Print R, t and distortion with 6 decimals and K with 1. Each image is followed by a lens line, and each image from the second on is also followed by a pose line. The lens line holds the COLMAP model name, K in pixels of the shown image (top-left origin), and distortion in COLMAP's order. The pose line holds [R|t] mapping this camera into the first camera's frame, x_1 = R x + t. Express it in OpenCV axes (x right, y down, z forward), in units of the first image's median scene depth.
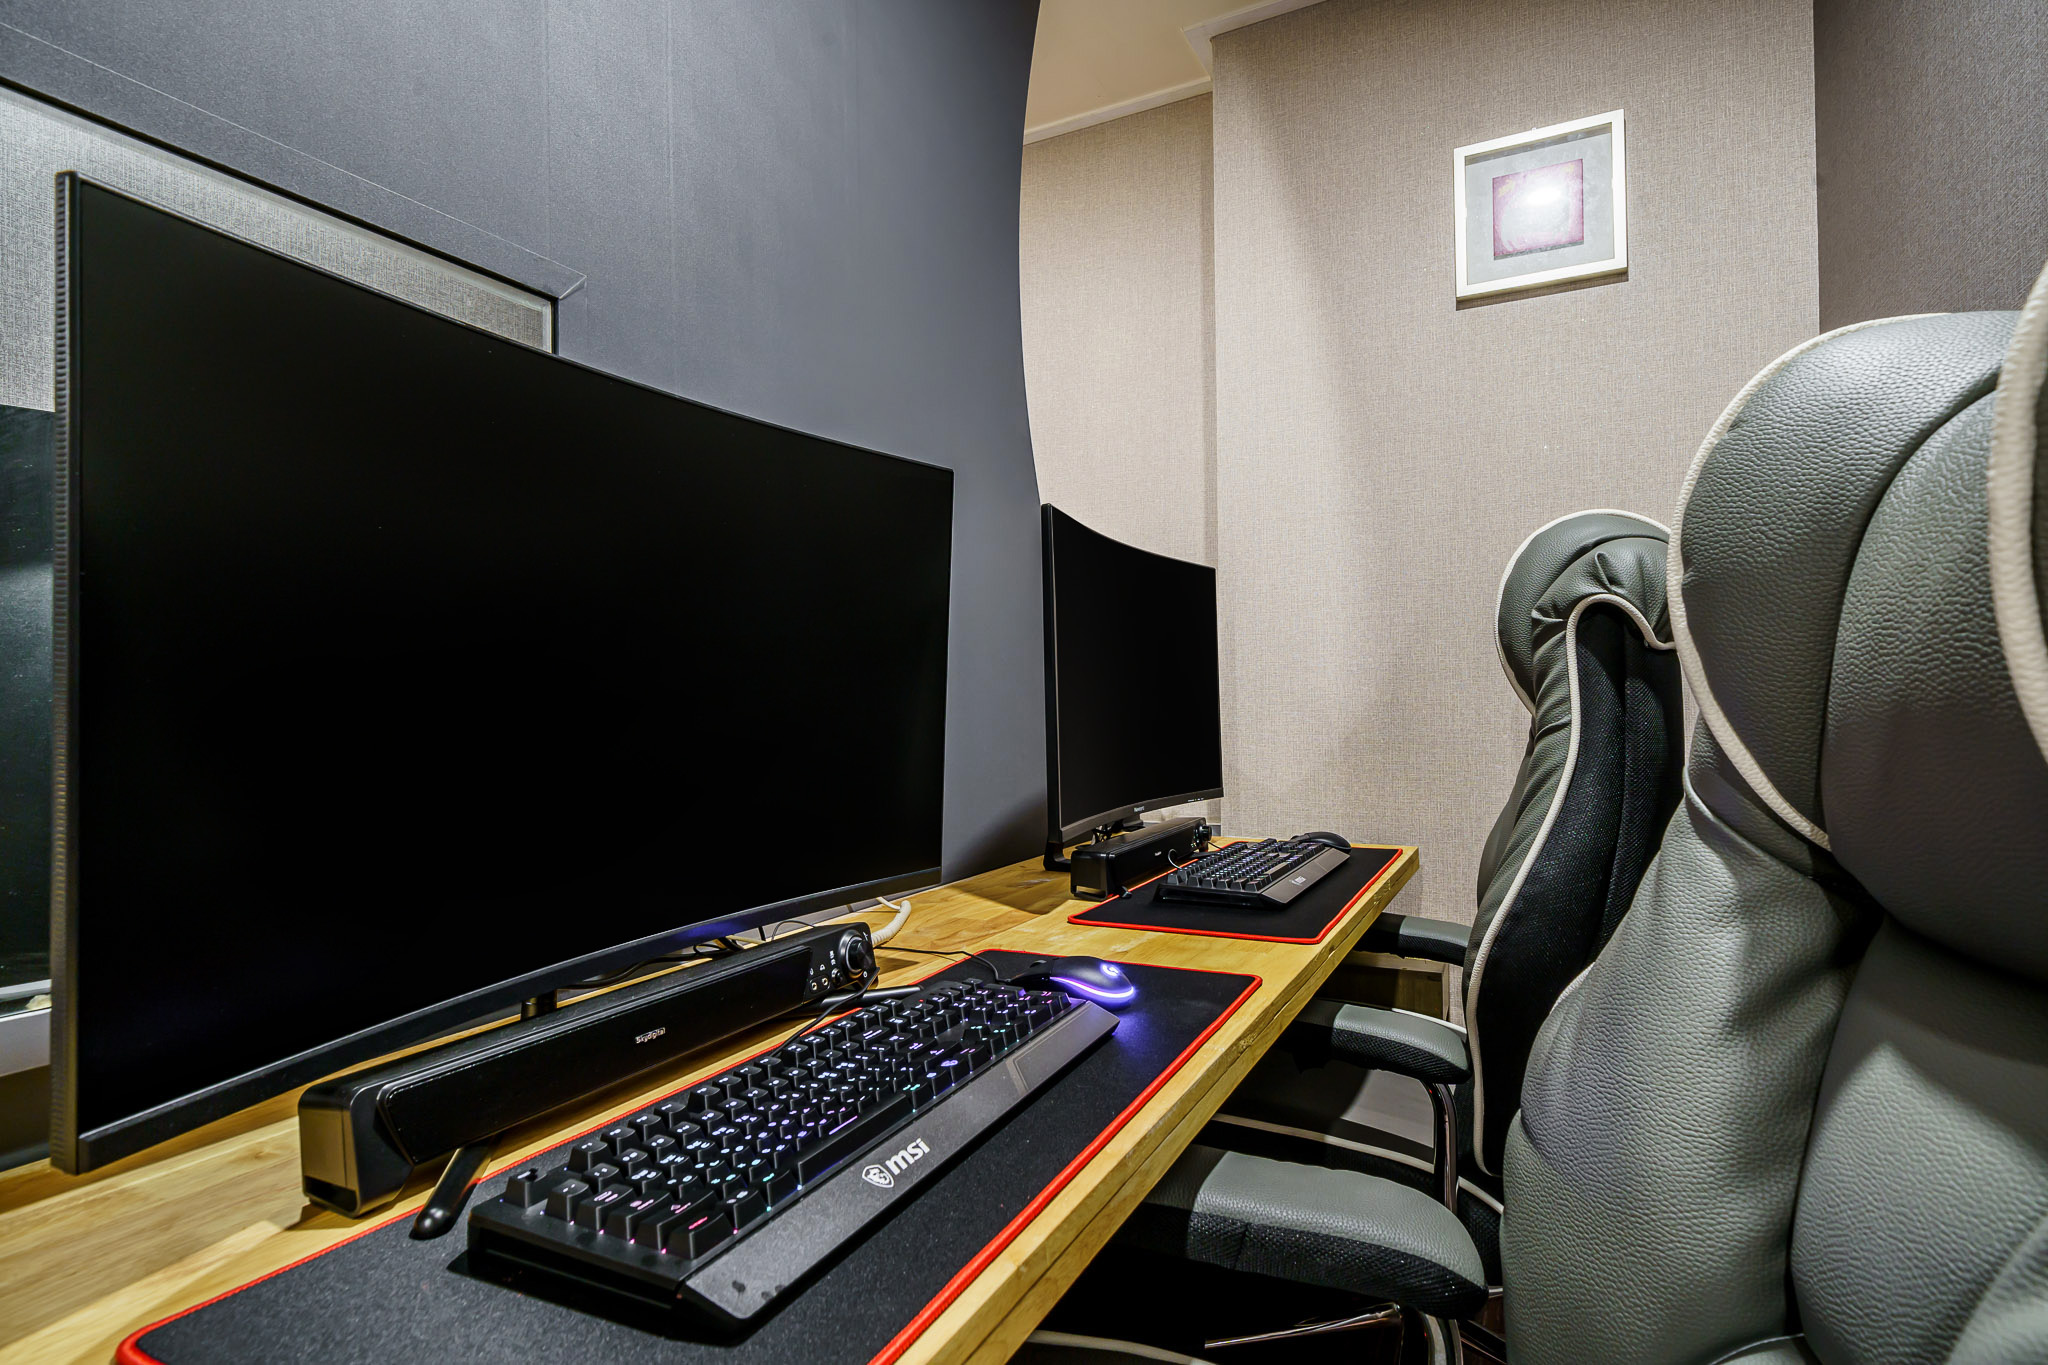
lens RADIAL K [[1052.7, 0, 1028.5], [0, 1052.7, 683.1], [0, 0, 1]] dist [0.020971, 0.000164]
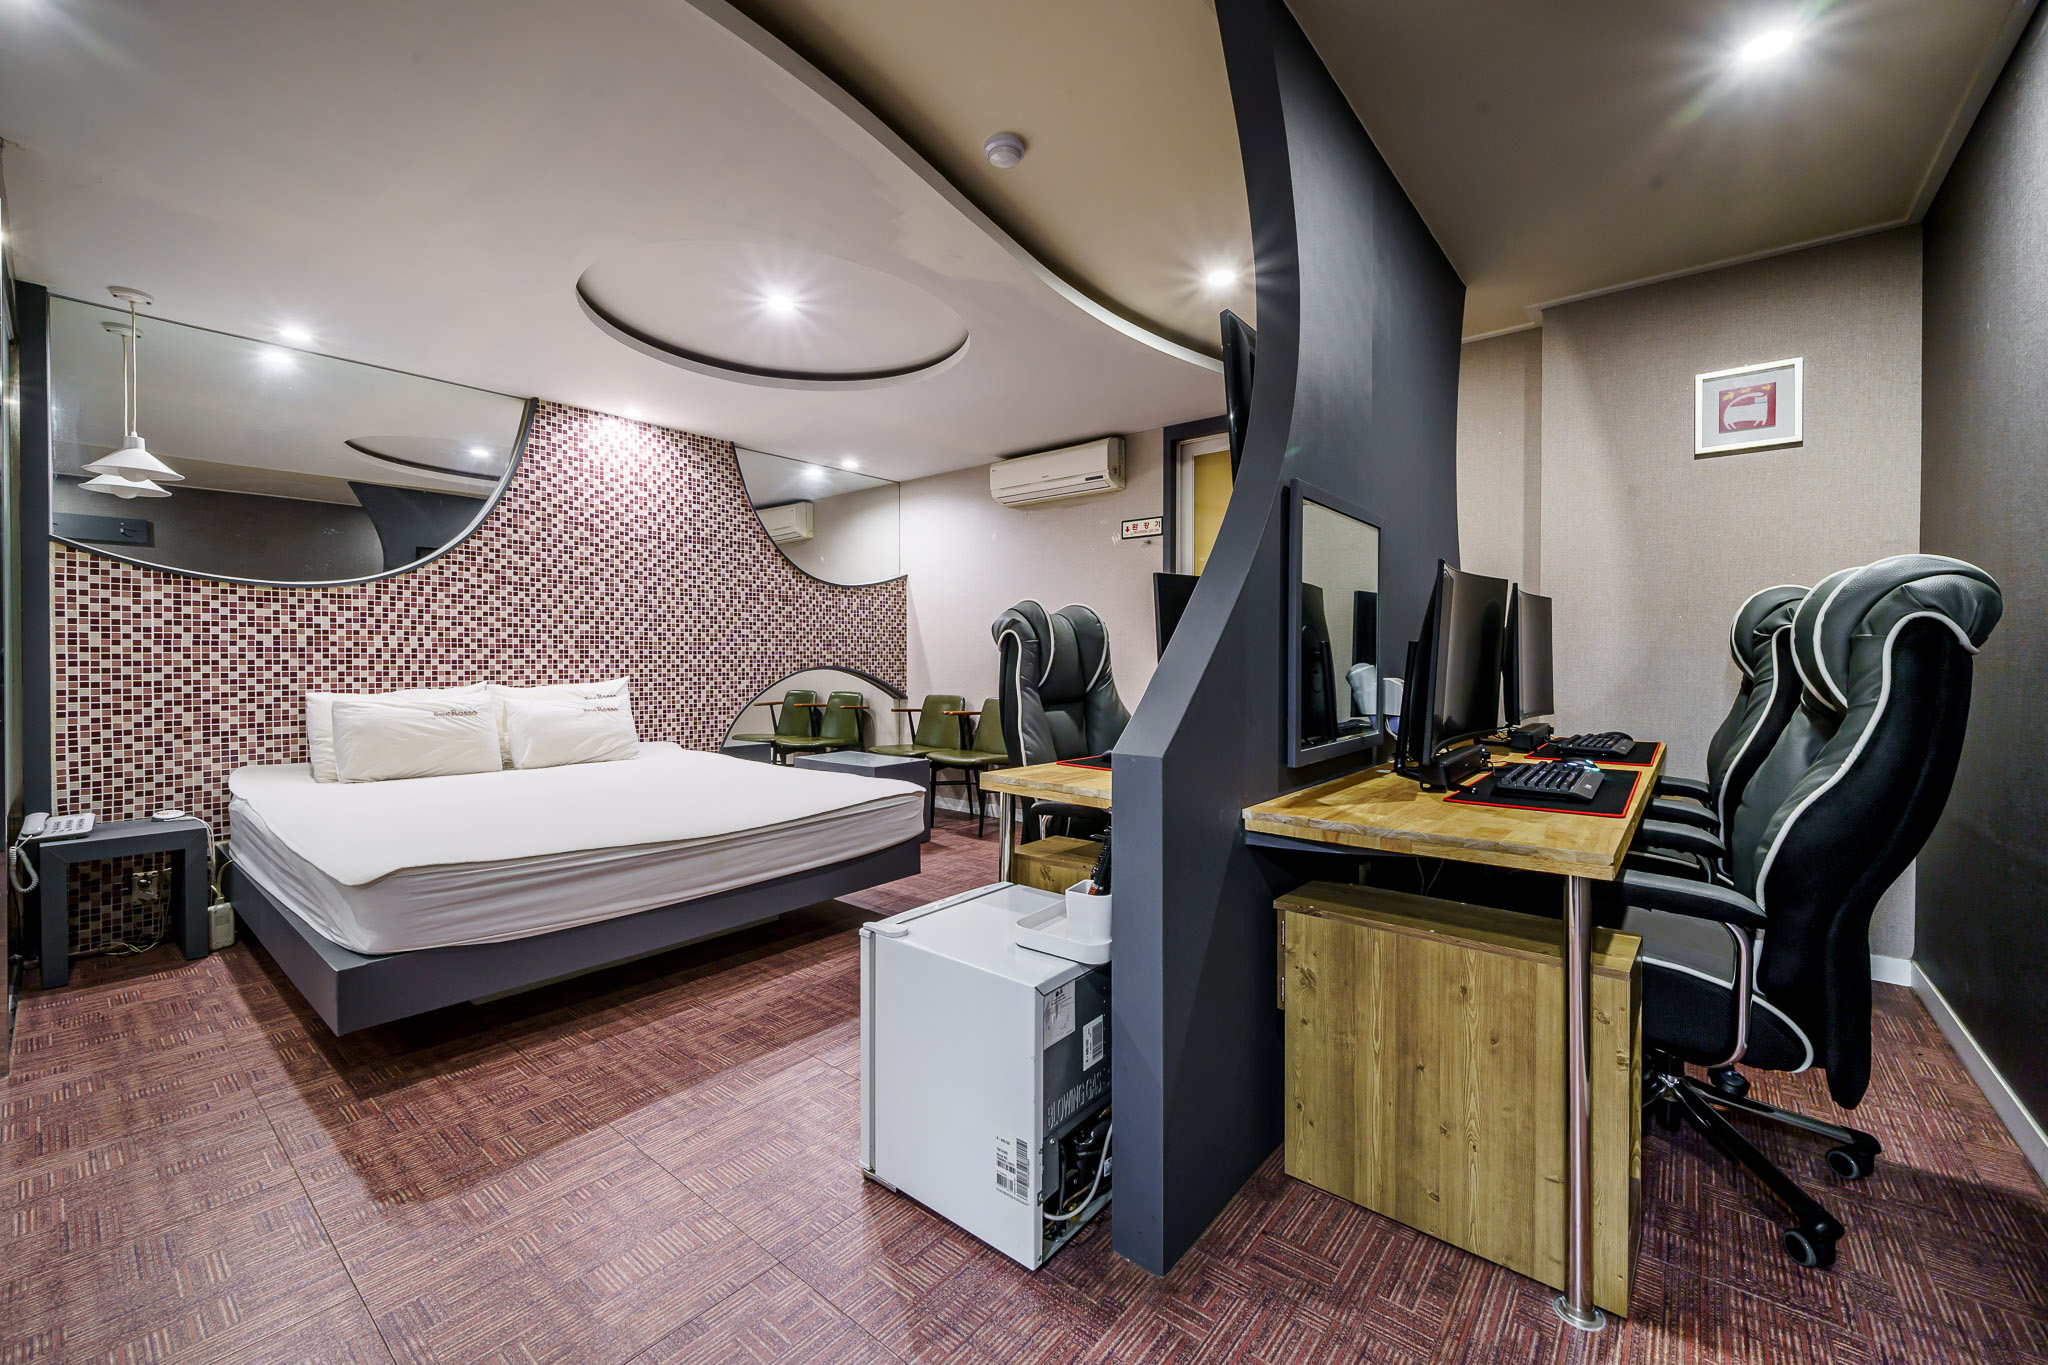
lens RADIAL K [[820.7, 0, 1024.1], [0, 820.7, 654.7], [0, 0, 1]] dist [-0.000462, 0.000038]
pose [[0.975207, 0.024830, -0.219897, -0.448381], [-0.021332, 0.999606, 0.018265, -0.010351], [0.220264, -0.013121, 0.975352, -0.719509]]
